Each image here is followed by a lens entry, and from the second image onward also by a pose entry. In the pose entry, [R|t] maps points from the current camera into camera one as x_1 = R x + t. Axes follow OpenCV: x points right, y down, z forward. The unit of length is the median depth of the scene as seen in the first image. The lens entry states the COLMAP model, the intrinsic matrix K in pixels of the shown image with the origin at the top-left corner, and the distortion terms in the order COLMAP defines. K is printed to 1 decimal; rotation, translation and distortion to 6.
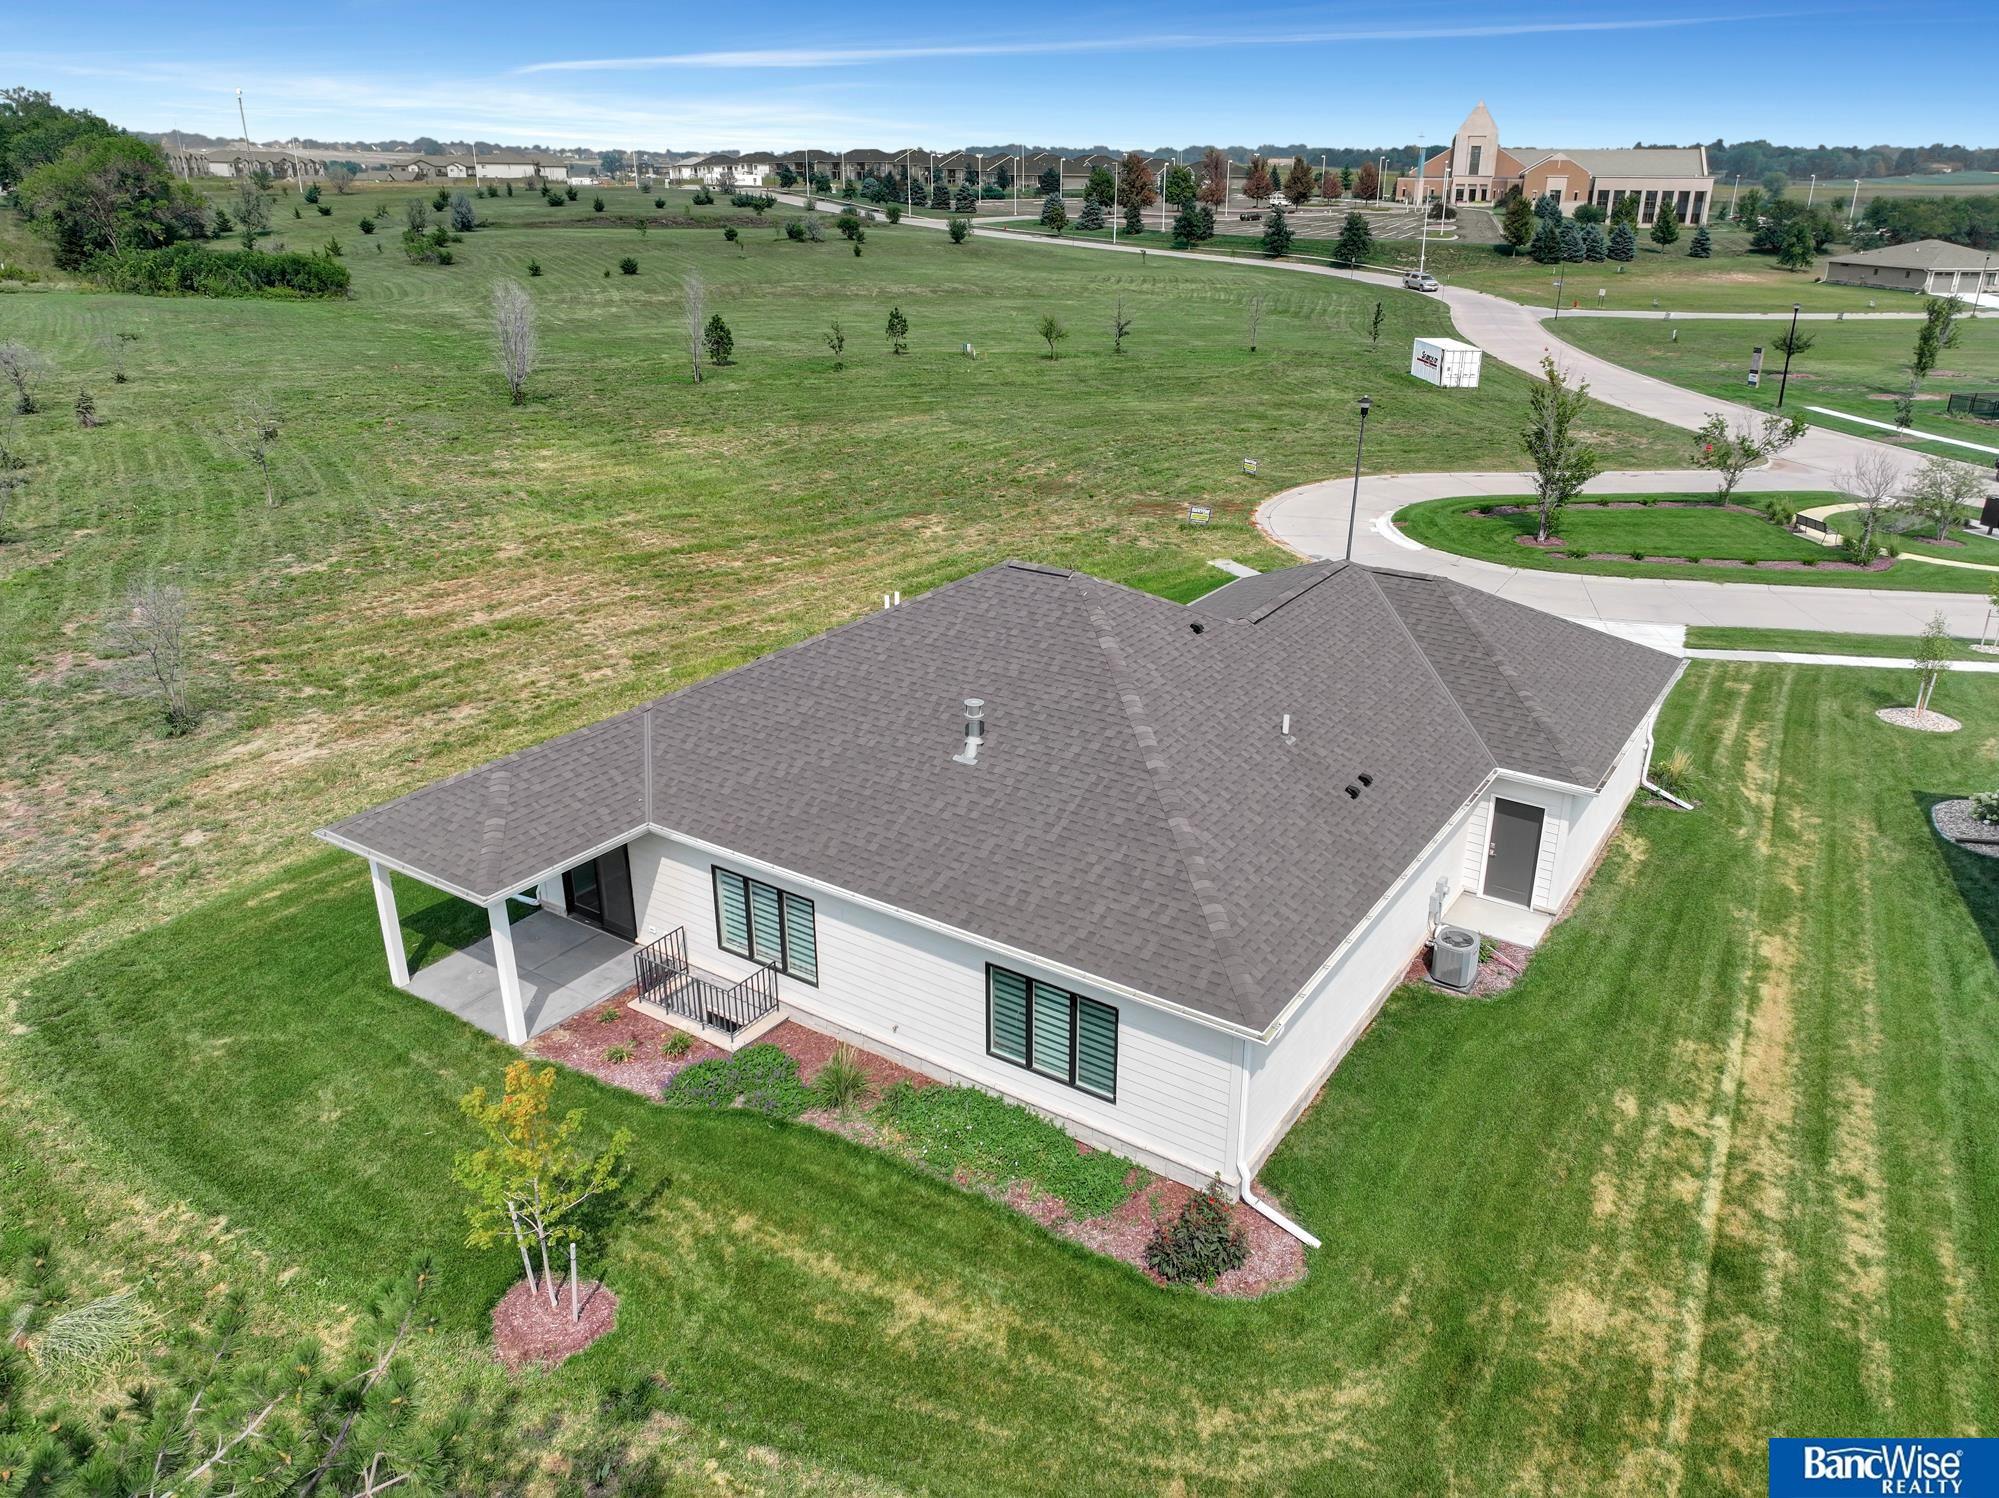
lens RADIAL K [[1434.3, 0, 1021.6], [0, 1434.3, 747.7], [0, 0, 1]] dist [0.008481, 0.001398]
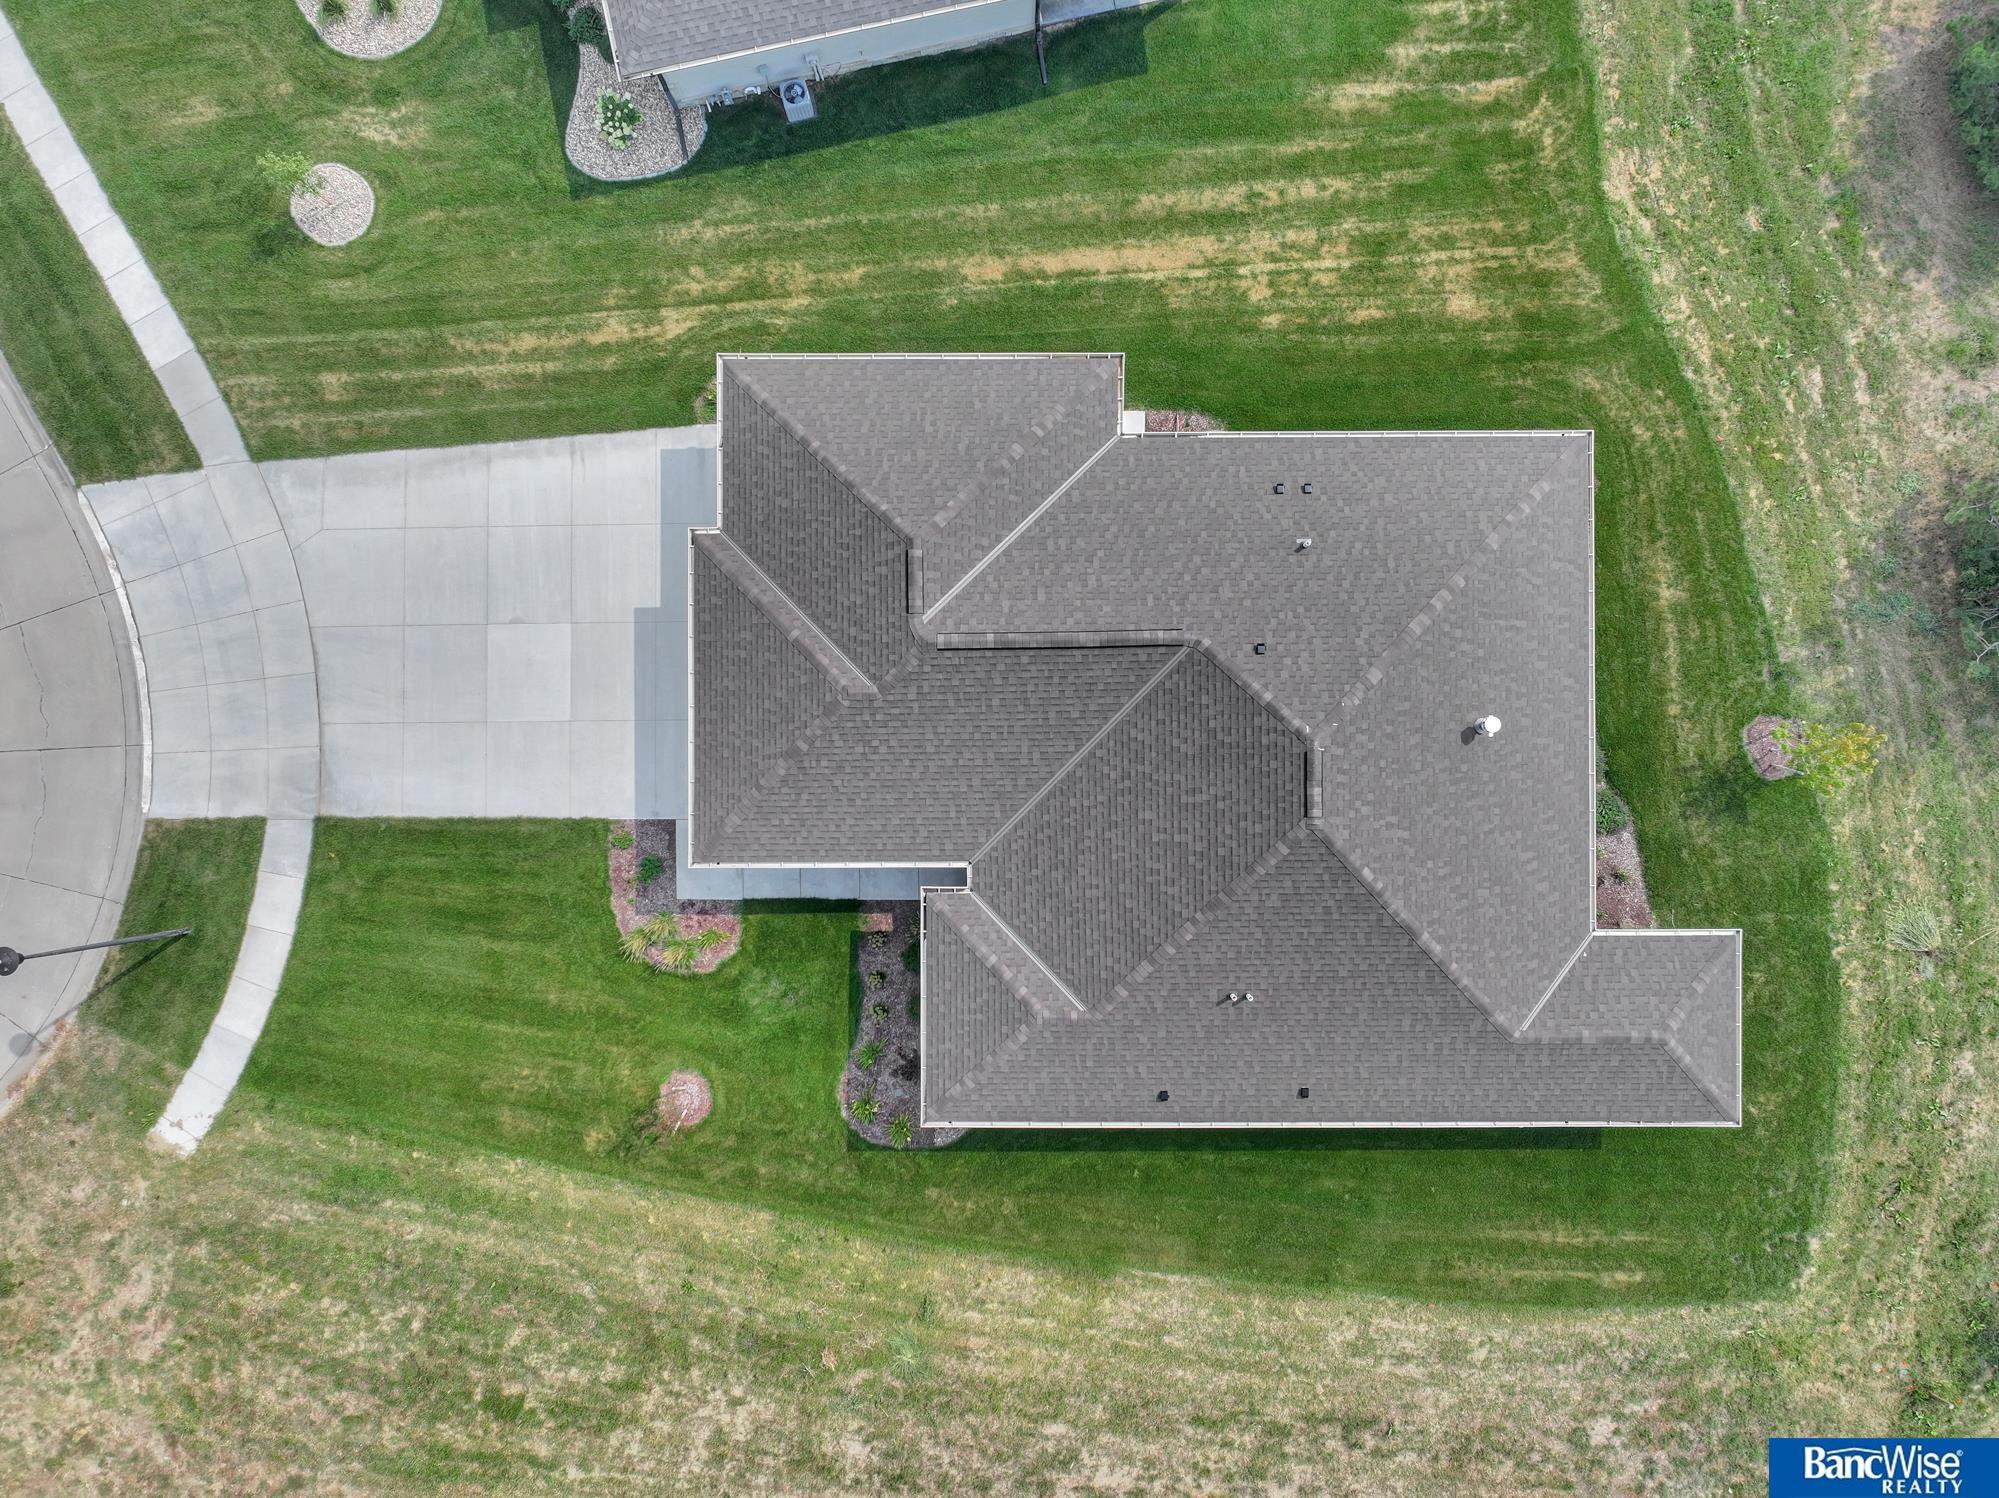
lens RADIAL K [[1434.3, 0, 1021.6], [0, 1434.3, 747.7], [0, 0, 1]] dist [0.008481, 0.001398]
pose [[-0.545551, -0.838061, -0.005283, 0.176716], [0.297854, -0.199778, 0.933473, -1.288303], [-0.783363, 0.507683, 0.358609, 0.830242]]
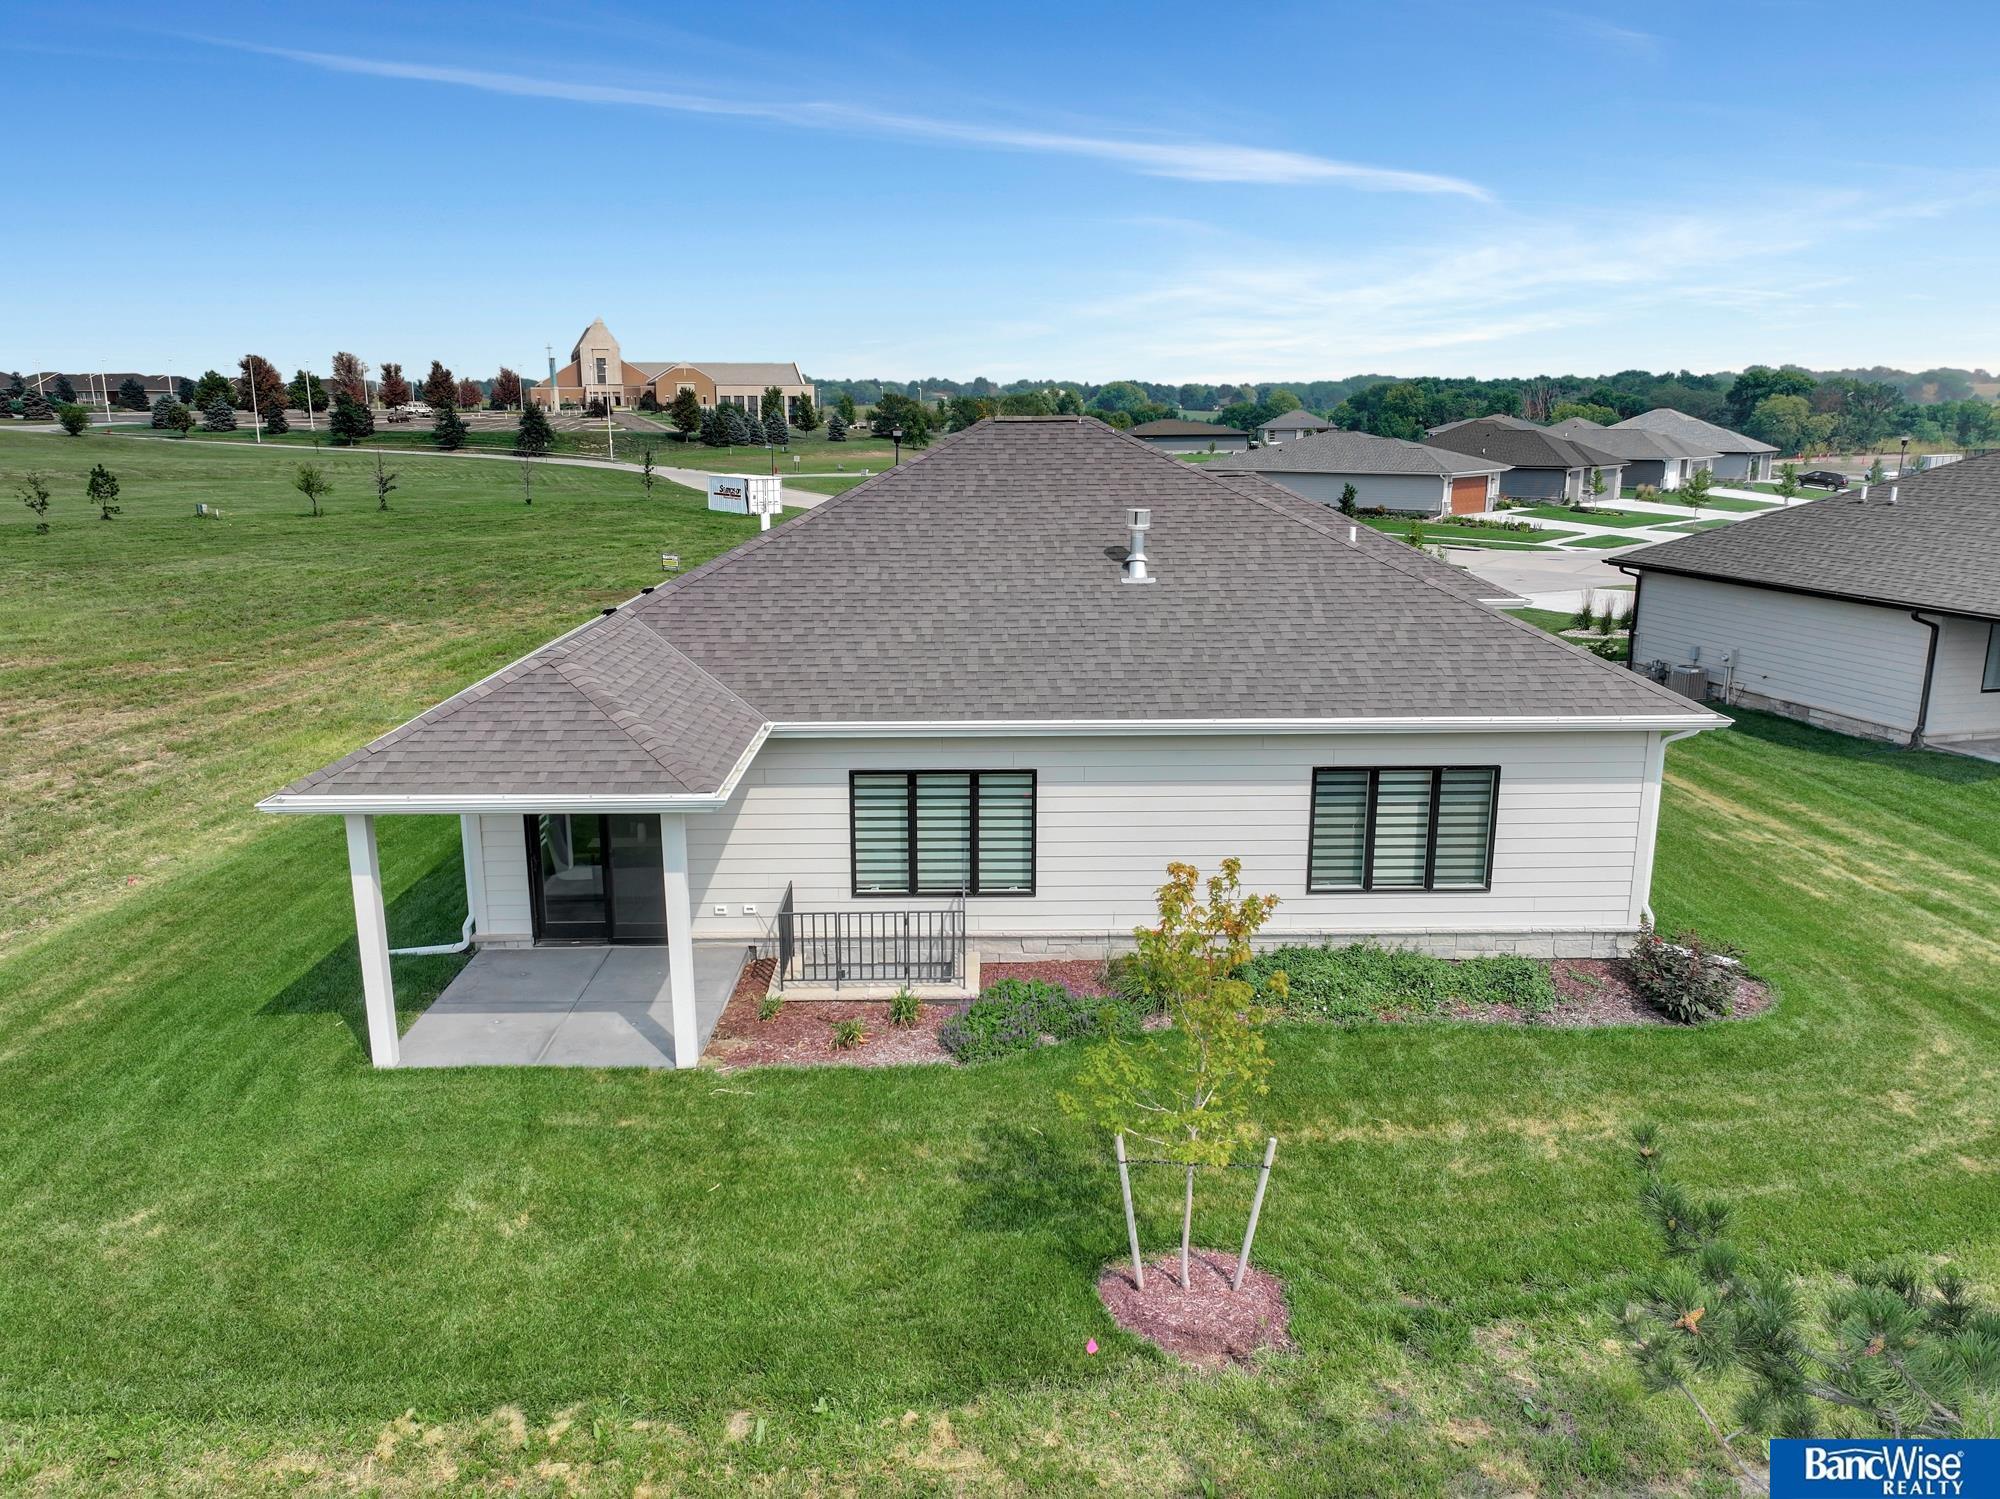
lens RADIAL K [[1414.9, 0, 1000.0], [0, 1414.9, 749.5], [0, 0, 1]] dist [0.011991, 0.003134]
pose [[0.828044, -0.142241, 0.542320, -0.534181], [0.221482, 0.971597, -0.083338, 0.145954], [-0.515062, 0.189121, 0.836029, 0.359917]]
